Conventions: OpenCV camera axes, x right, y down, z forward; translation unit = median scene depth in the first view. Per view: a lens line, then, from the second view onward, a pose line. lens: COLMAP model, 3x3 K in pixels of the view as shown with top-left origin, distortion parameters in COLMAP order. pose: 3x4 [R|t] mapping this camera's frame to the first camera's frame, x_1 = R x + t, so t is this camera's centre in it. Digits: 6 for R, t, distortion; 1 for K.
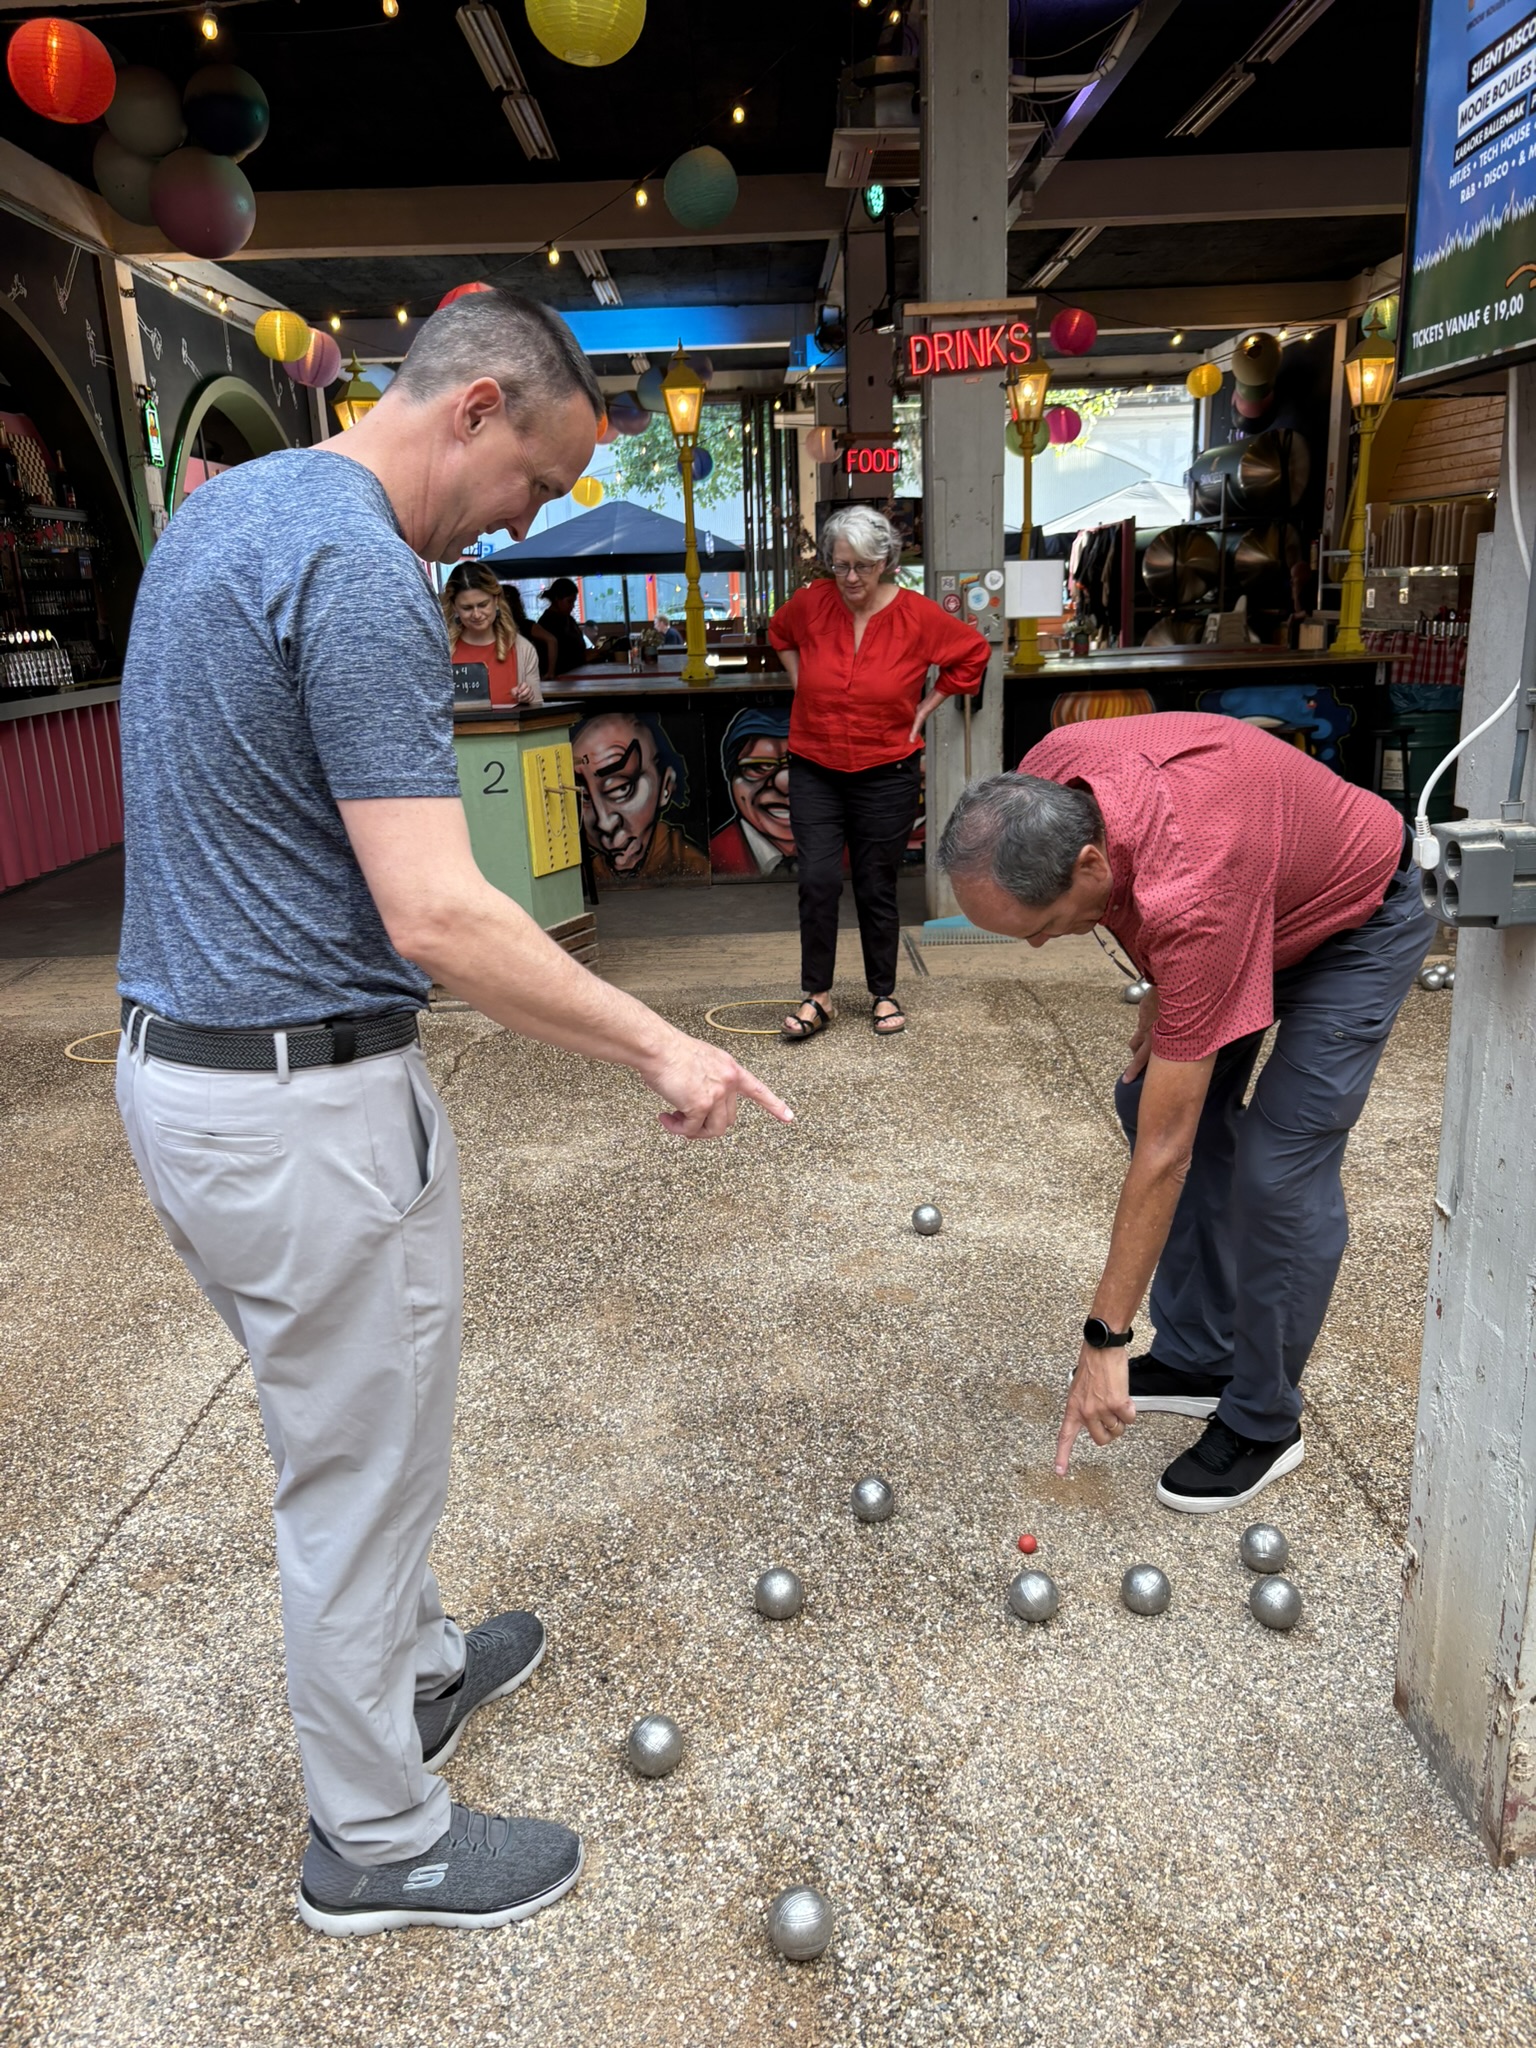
lens RADIAL K [[1587.8, 0, 768.0], [0, 1587.8, 1024.0], [0, 0, 1]] dist [0.027025, -0.009187]
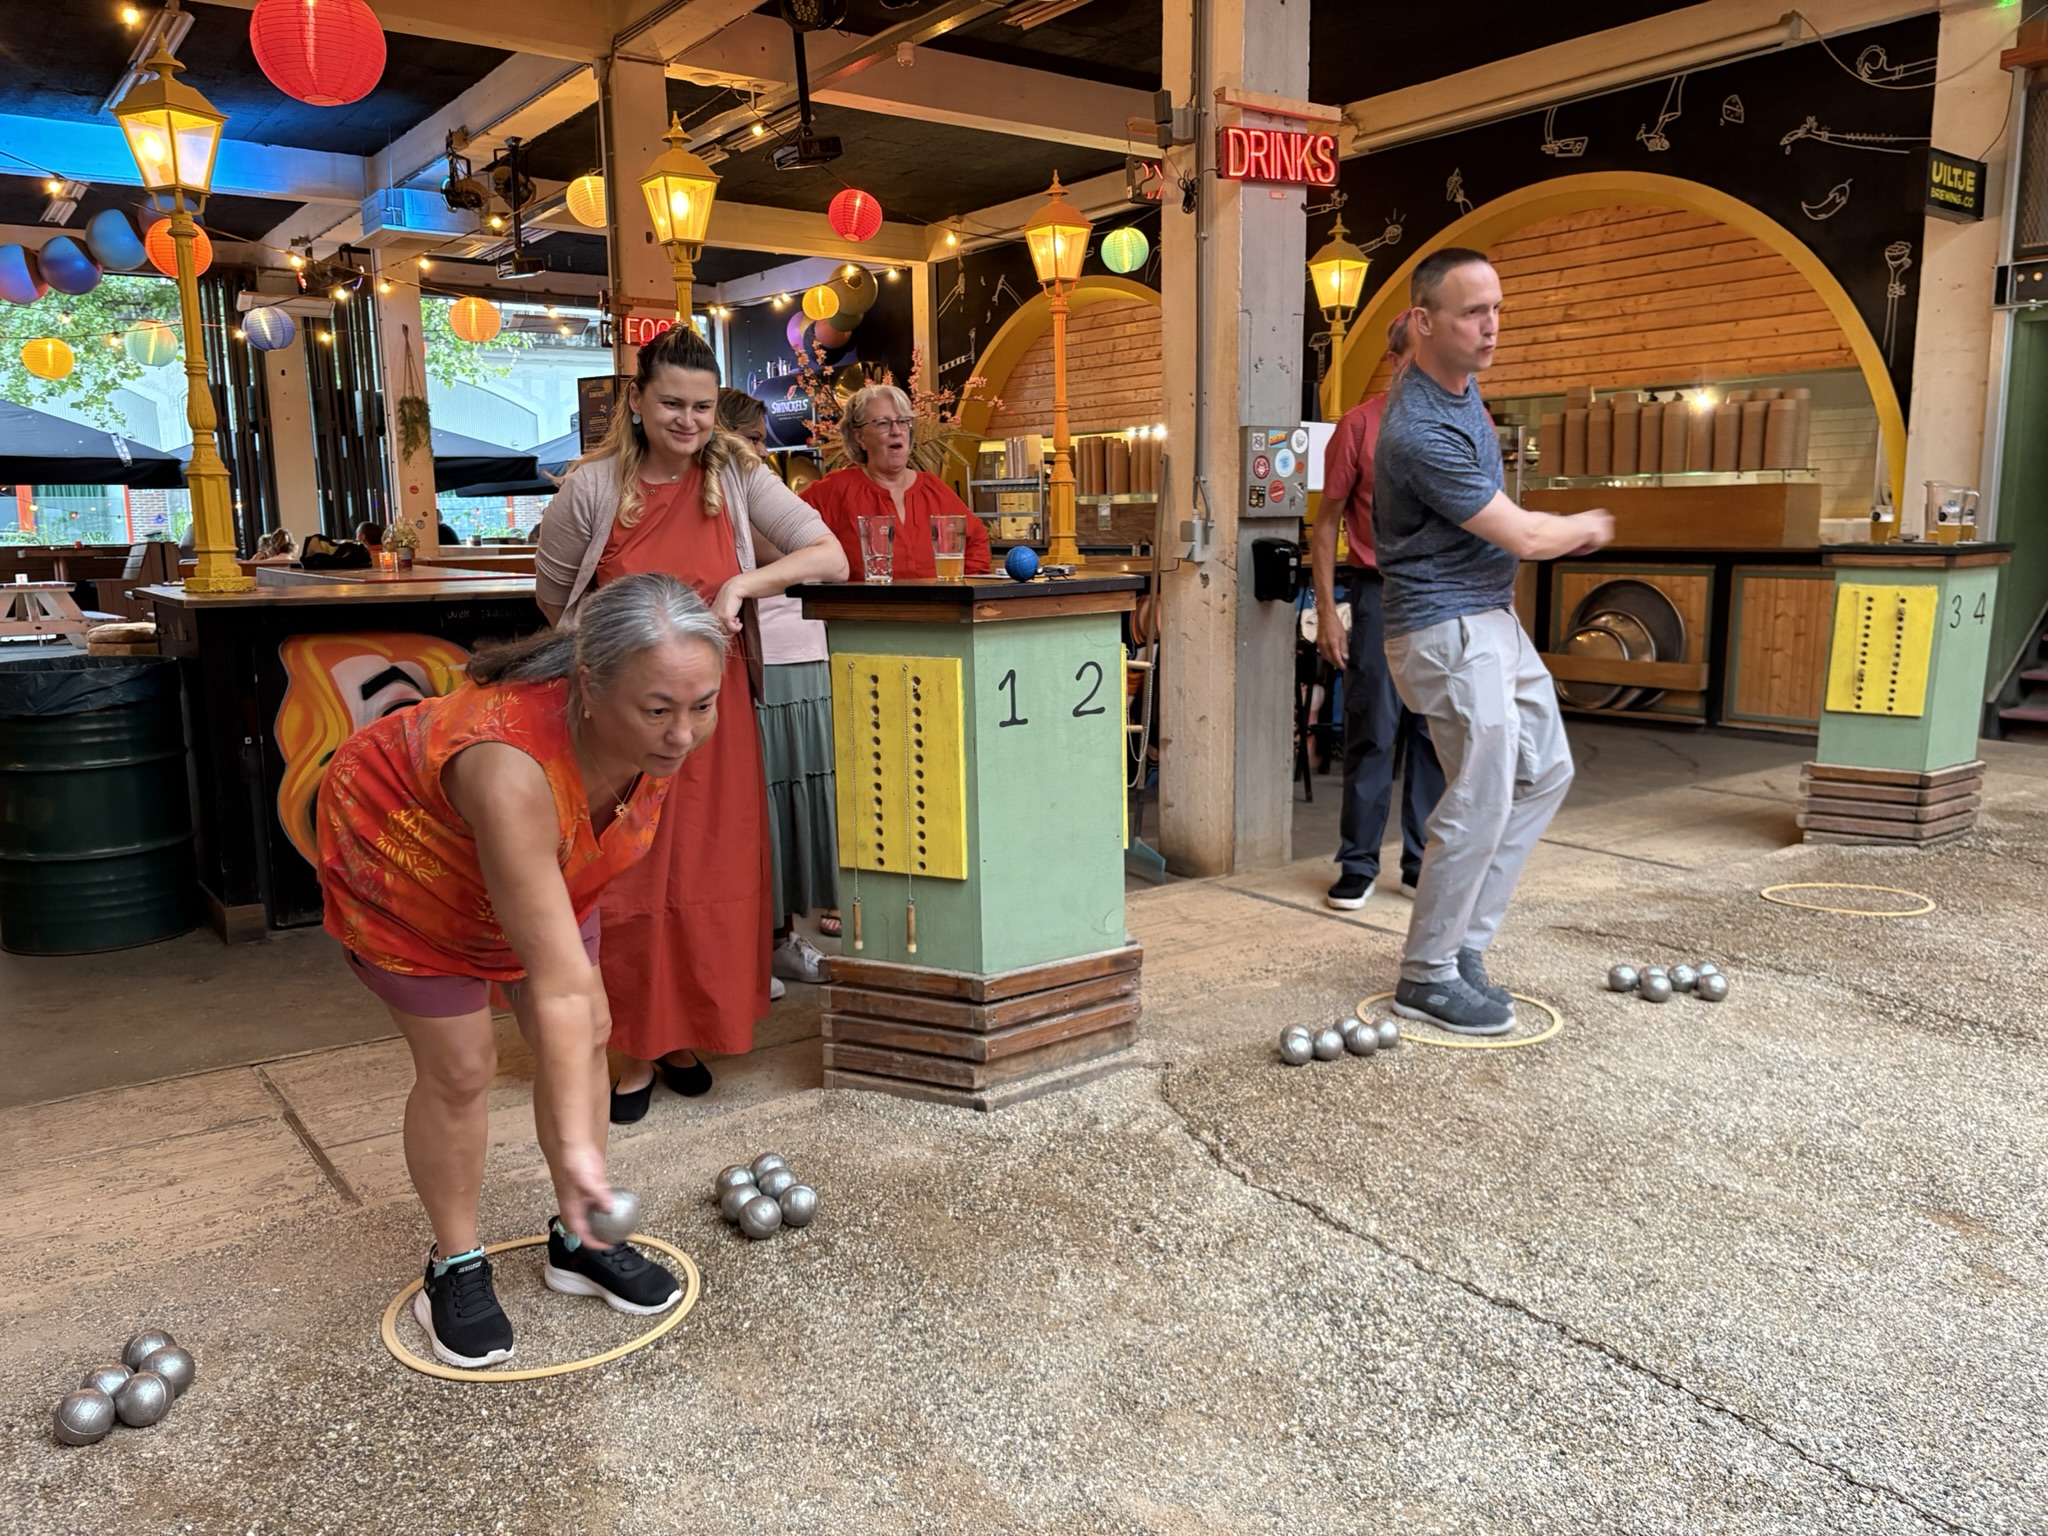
lens RADIAL K [[1587.8, 0, 1048.3], [0, 1587.8, 773.5], [0, 0, 1]] dist [0.027025, -0.009187]
pose [[0.813453, -0.064269, 0.578068, -0.434131], [0.136501, 0.987213, -0.082326, -0.064290], [-0.565386, 0.145876, 0.811825, 0.442813]]
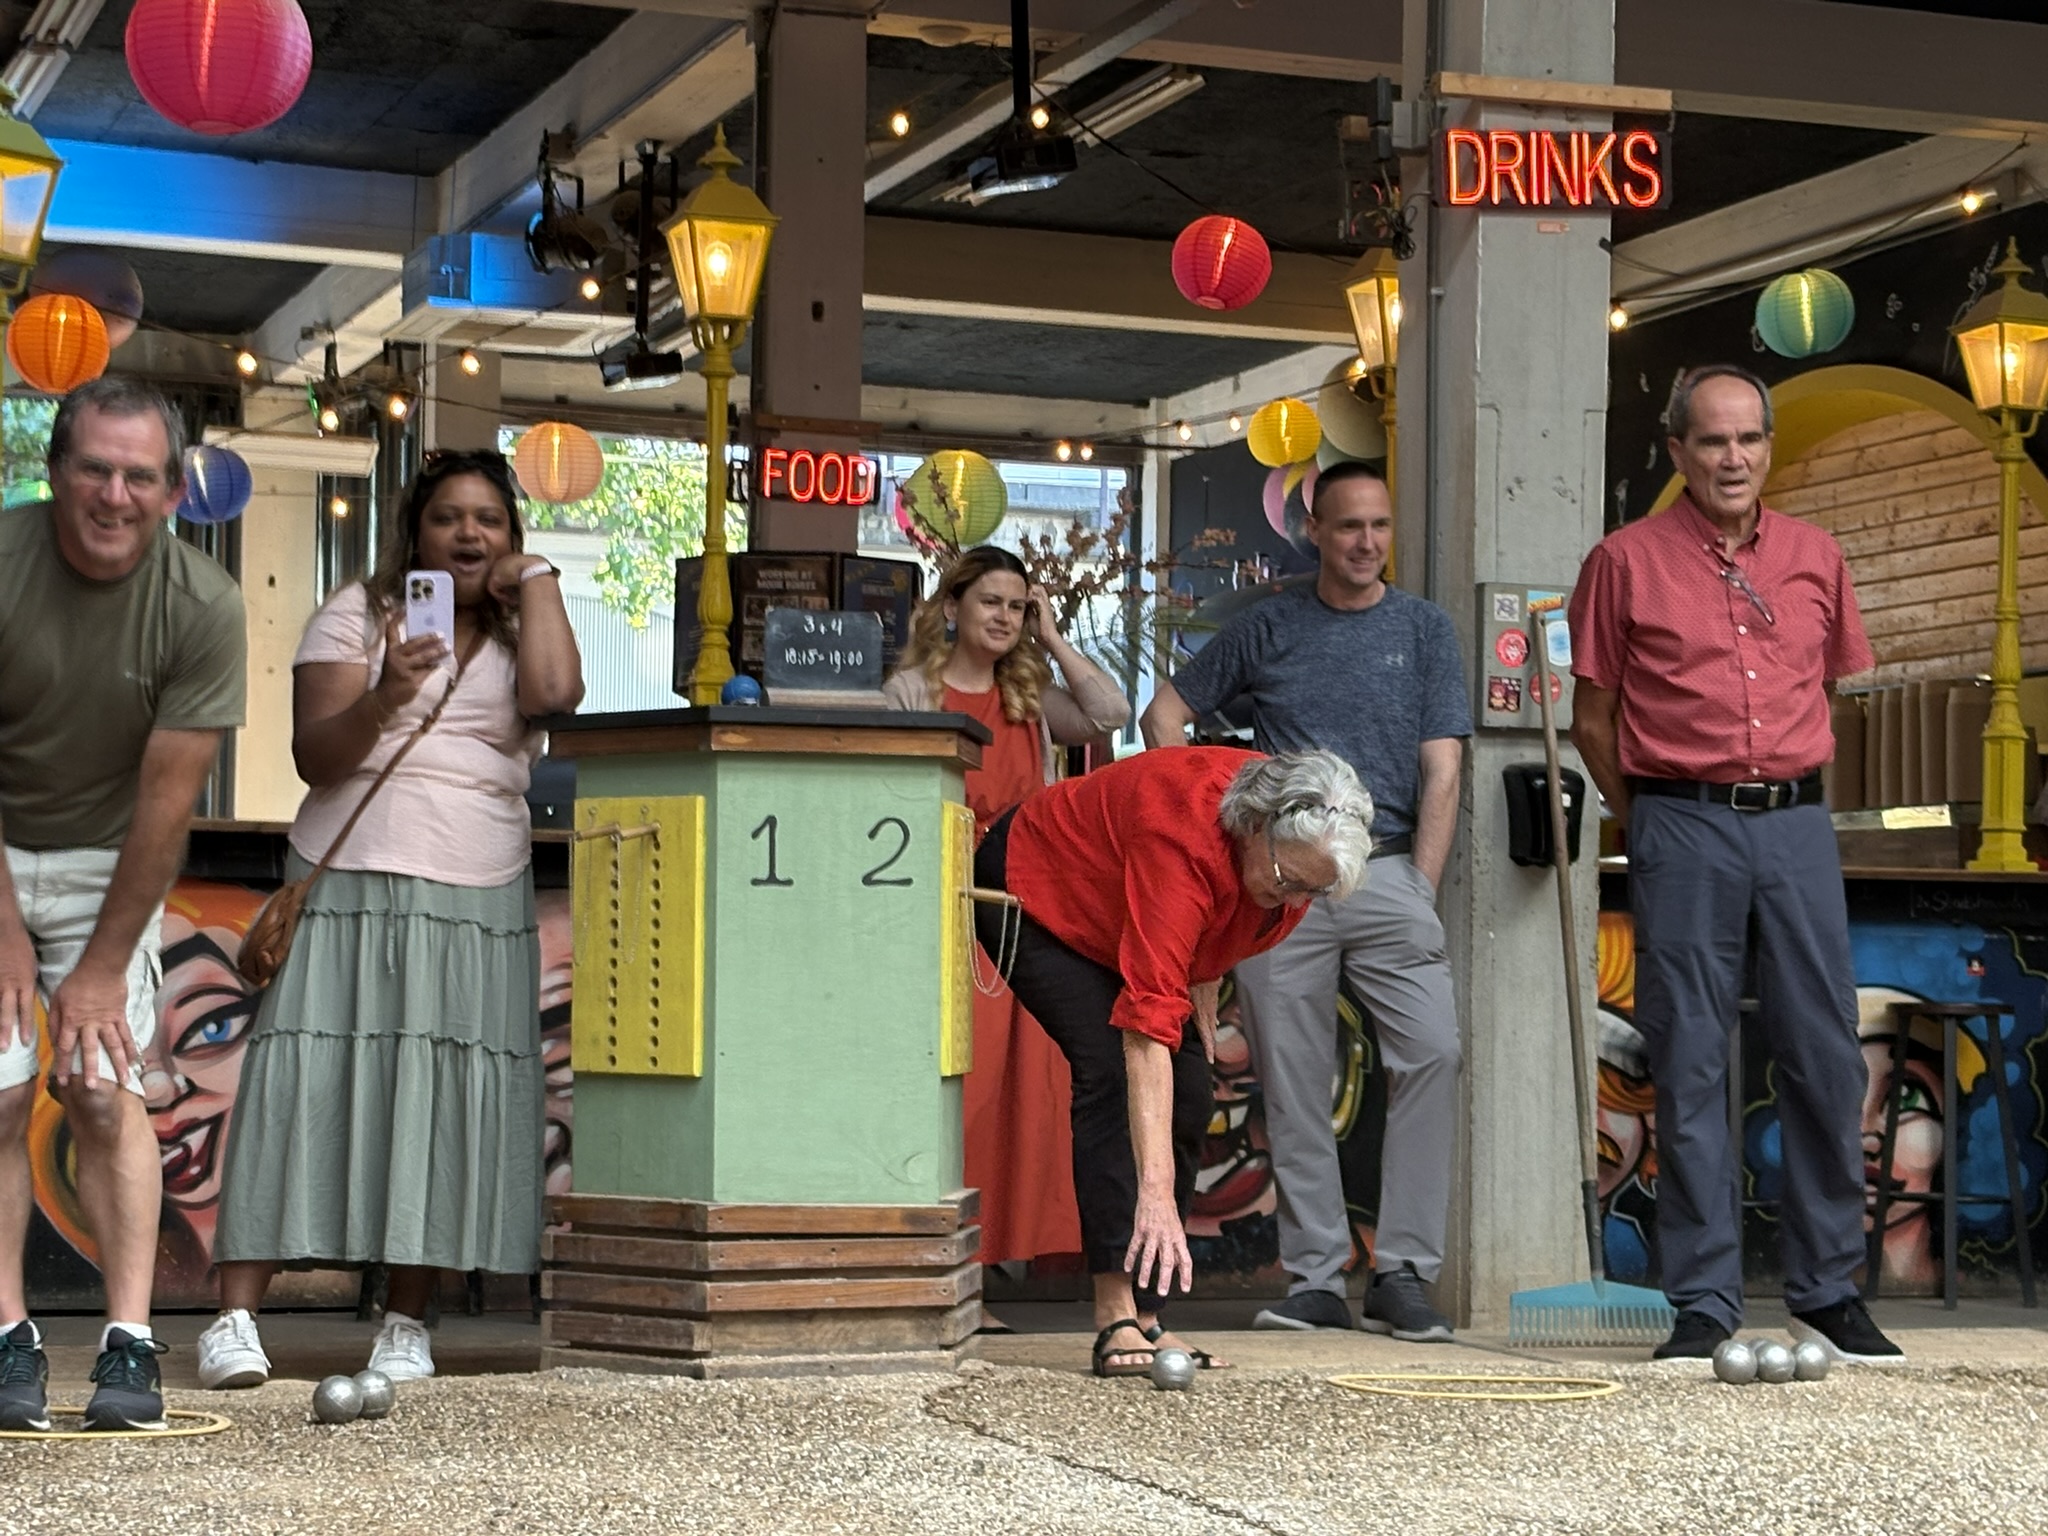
lens RADIAL K [[4233.4, 0, 1024.0], [0, 4233.4, 768.0], [0, 0, 1]] dist [0.275292, -0.112021]
pose [[0.943796, 0.072148, 0.322557, -0.439283], [0.035504, 0.948110, -0.315953, 0.174020], [-0.328615, 0.309647, 0.892262, -0.094849]]
